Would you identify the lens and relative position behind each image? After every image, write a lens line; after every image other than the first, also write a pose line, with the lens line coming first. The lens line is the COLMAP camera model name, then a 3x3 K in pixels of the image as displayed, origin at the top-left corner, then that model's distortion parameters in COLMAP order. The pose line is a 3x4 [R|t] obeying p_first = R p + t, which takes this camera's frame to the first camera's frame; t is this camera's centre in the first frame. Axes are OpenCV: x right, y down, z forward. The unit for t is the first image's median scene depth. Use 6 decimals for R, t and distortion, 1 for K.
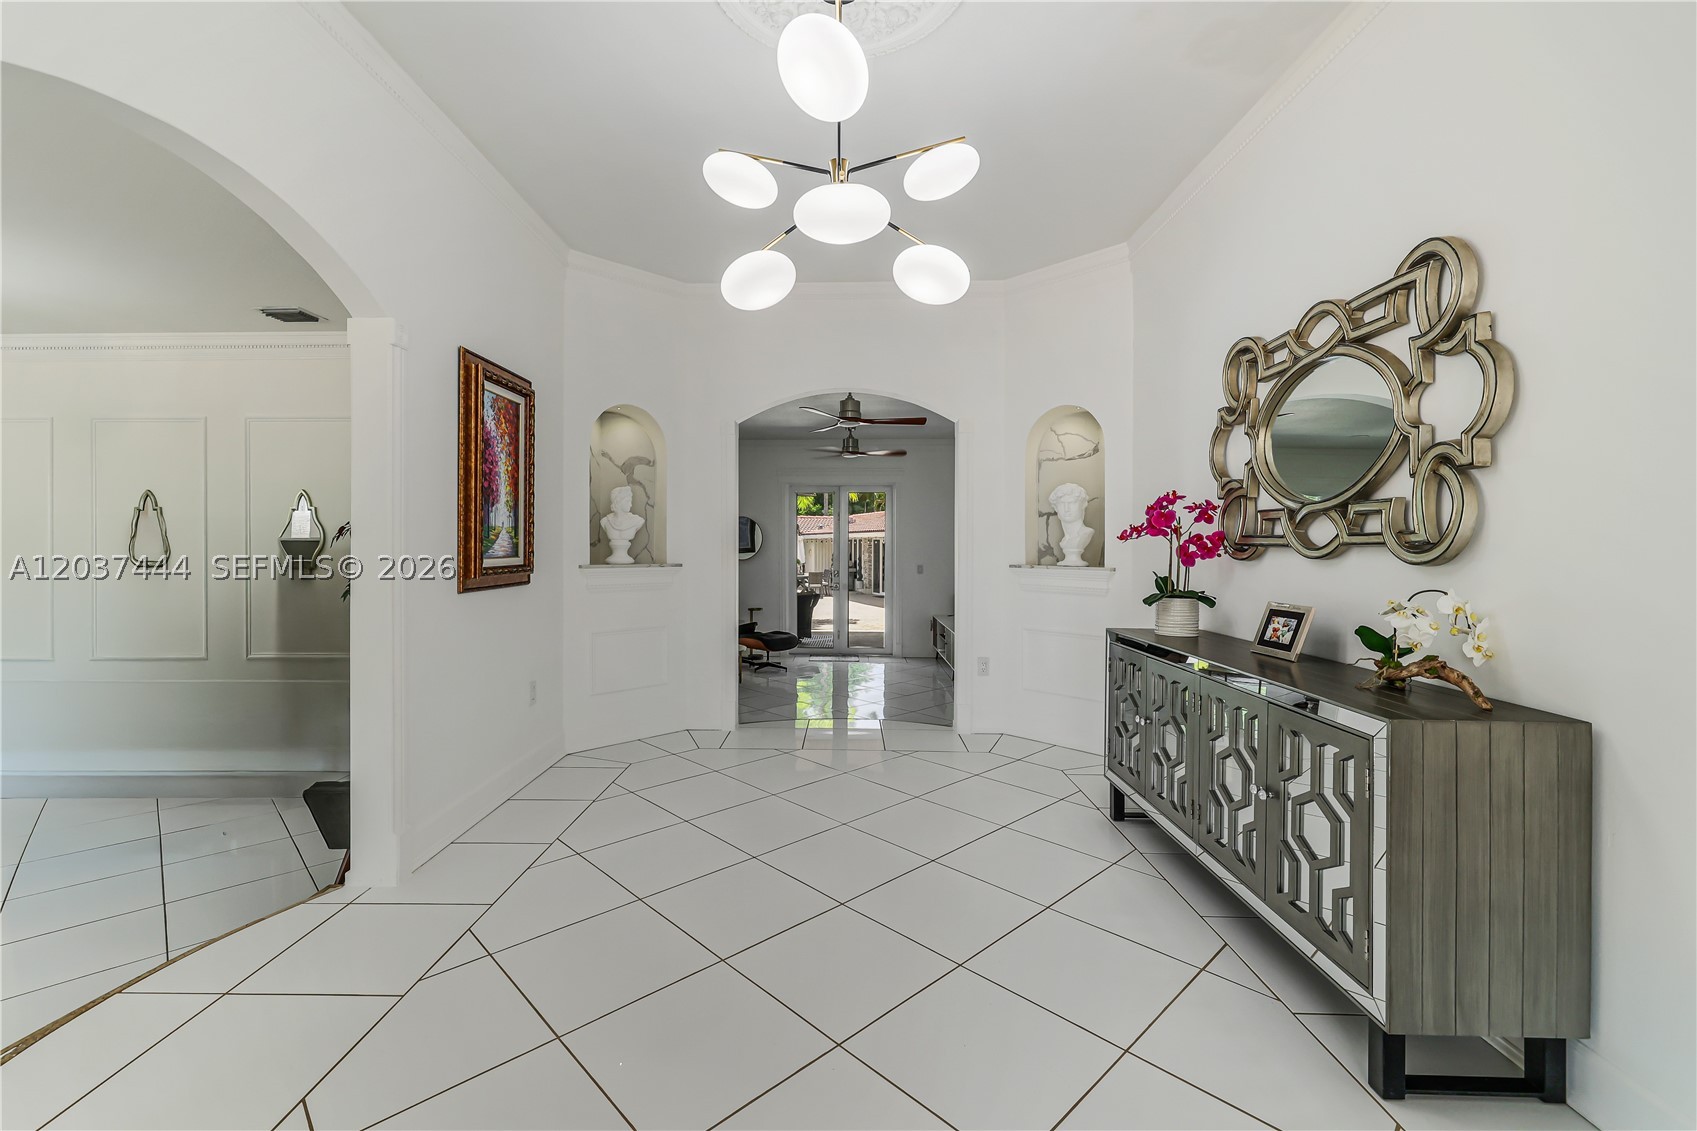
lens RADIAL K [[719.3, 0, 812.4], [0, 719.3, 558.1], [0, 0, 1]] dist [-0.002120, -0.000764]
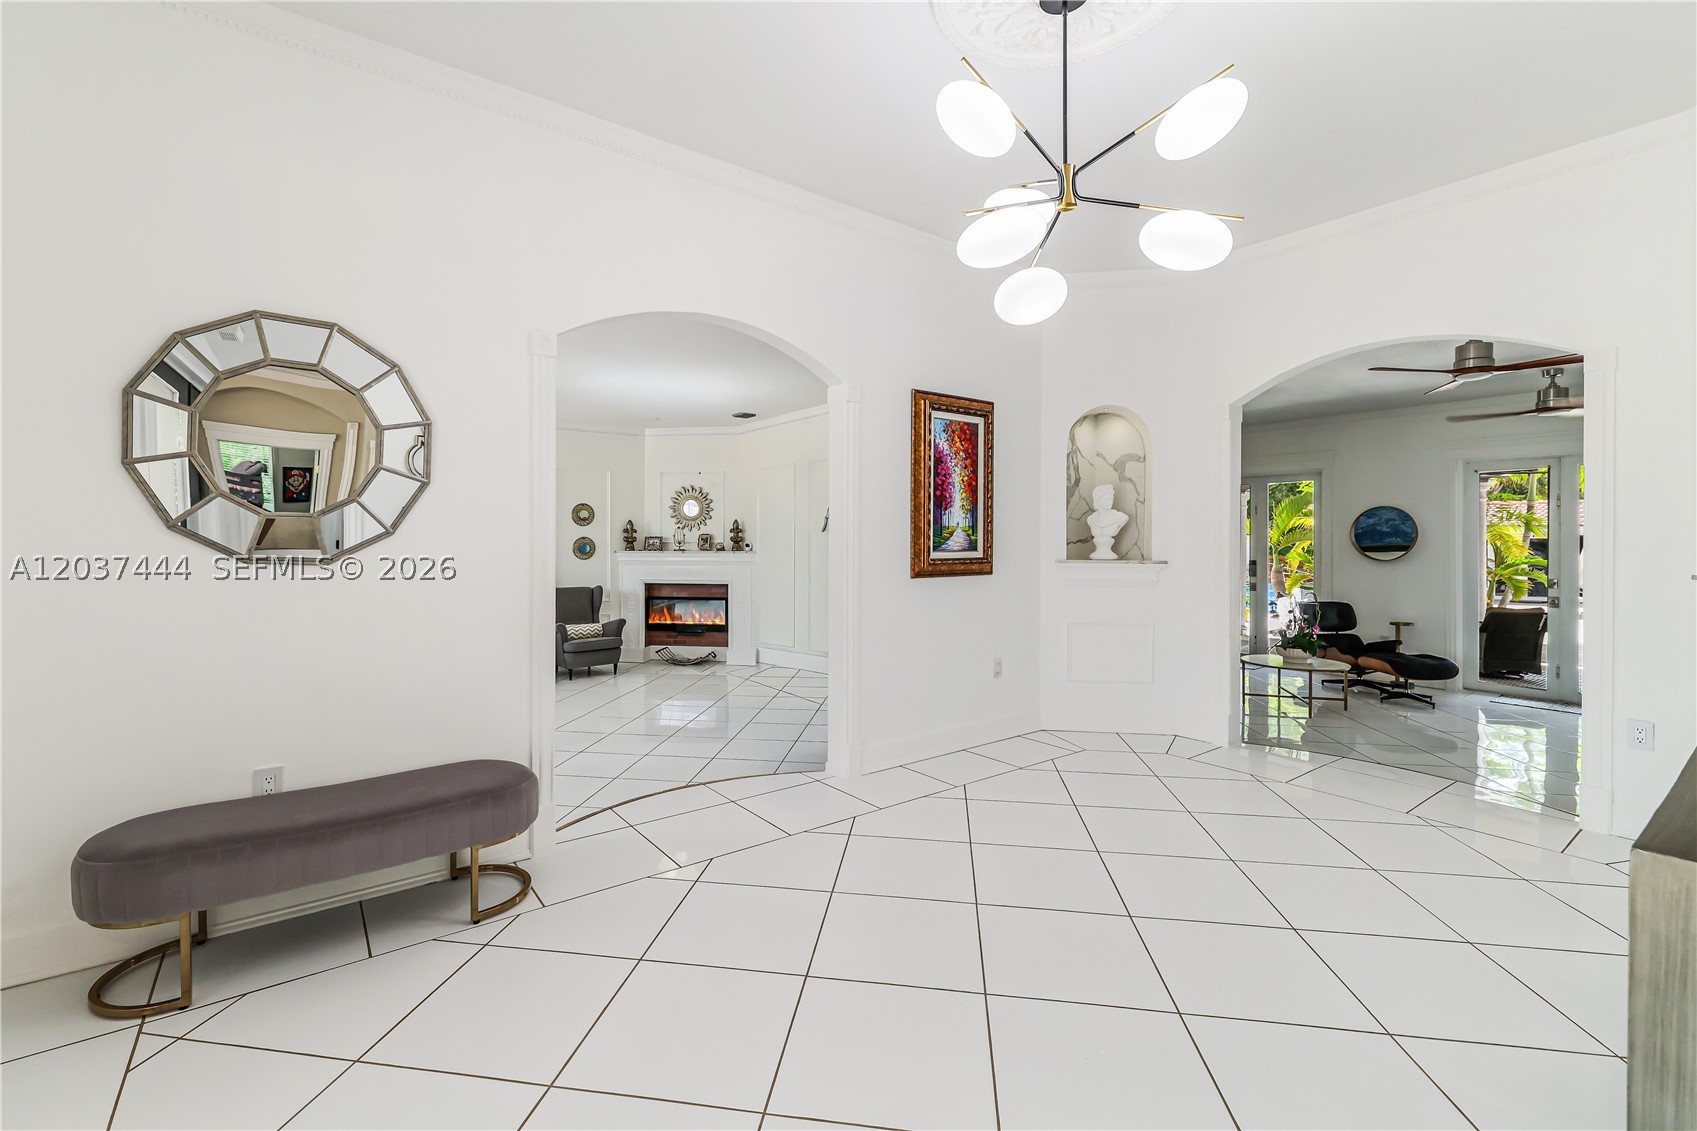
lens RADIAL K [[719.3, 0, 833.3], [0, 719.3, 556.0], [0, 0, 1]] dist [-0.002120, -0.000764]
pose [[0.625510, 0.013891, -0.780092, 0.371057], [-0.014902, 0.999872, 0.005856, 0.002992], [0.780074, 0.007962, 0.625637, 0.060035]]
